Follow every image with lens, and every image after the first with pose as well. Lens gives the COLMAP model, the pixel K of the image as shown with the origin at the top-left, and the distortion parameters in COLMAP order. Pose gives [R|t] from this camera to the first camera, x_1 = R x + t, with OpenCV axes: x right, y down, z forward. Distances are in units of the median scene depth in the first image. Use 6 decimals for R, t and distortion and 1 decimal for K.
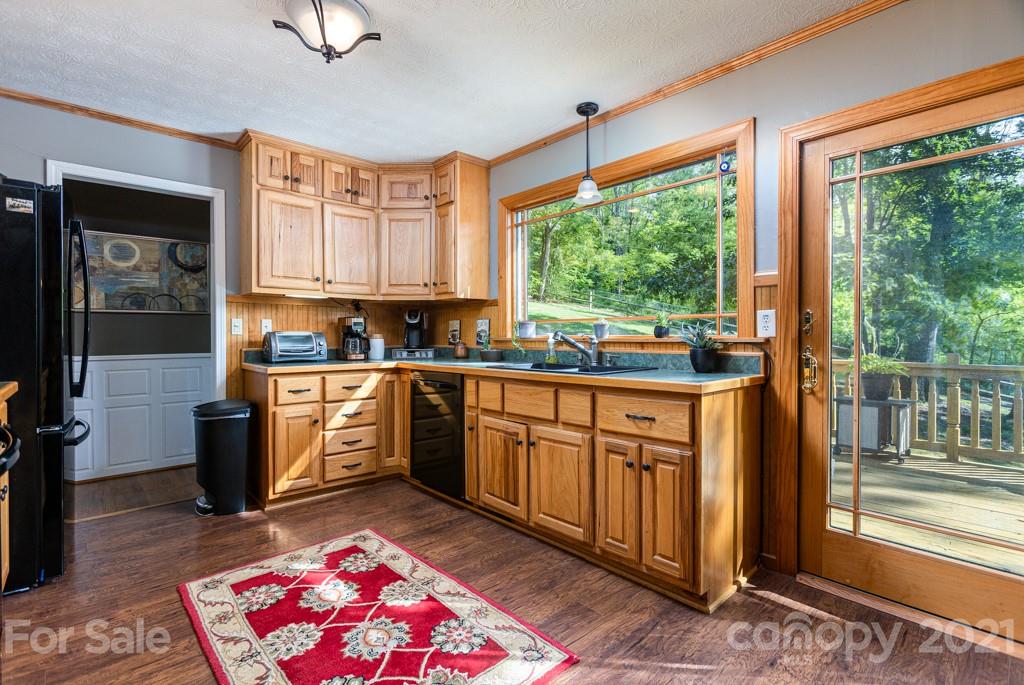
lens RADIAL K [[465.3, 0, 503.2], [0, 465.3, 340.6], [0, 0, 1]] dist [0.000655, 0.000490]
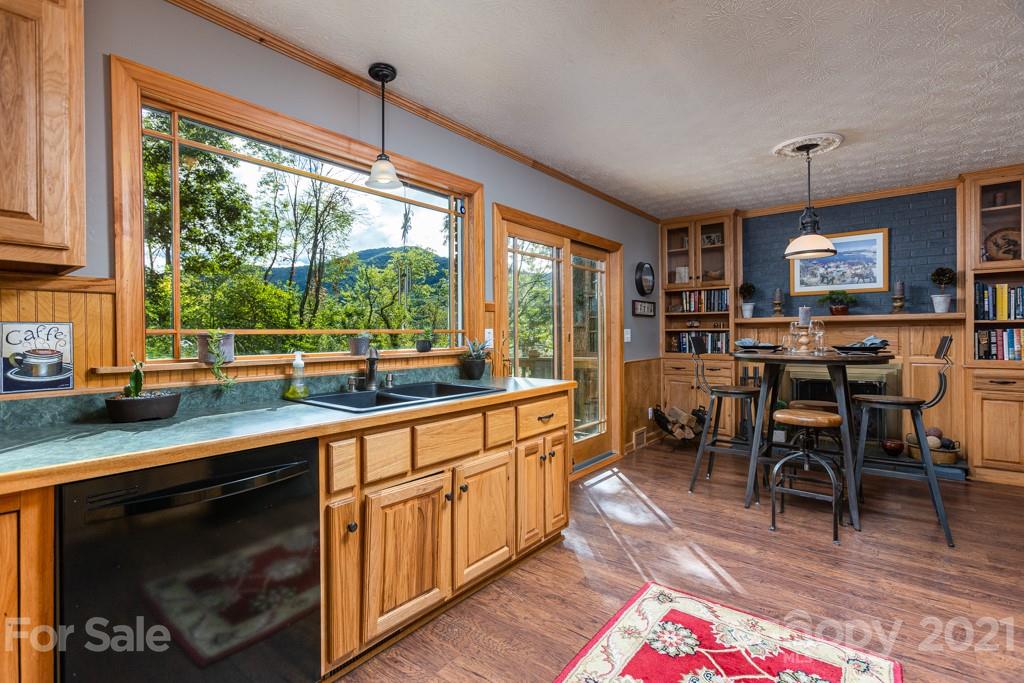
lens RADIAL K [[483.5, 0, 492.6], [0, 483.5, 337.4], [0, 0, 1]] dist [-0.001197, -0.000325]
pose [[-0.146249, -0.001852, 0.989246, -0.805756], [0.018077, 0.999826, 0.004545, -0.044248], [-0.989083, 0.018548, -0.146190, 1.115232]]
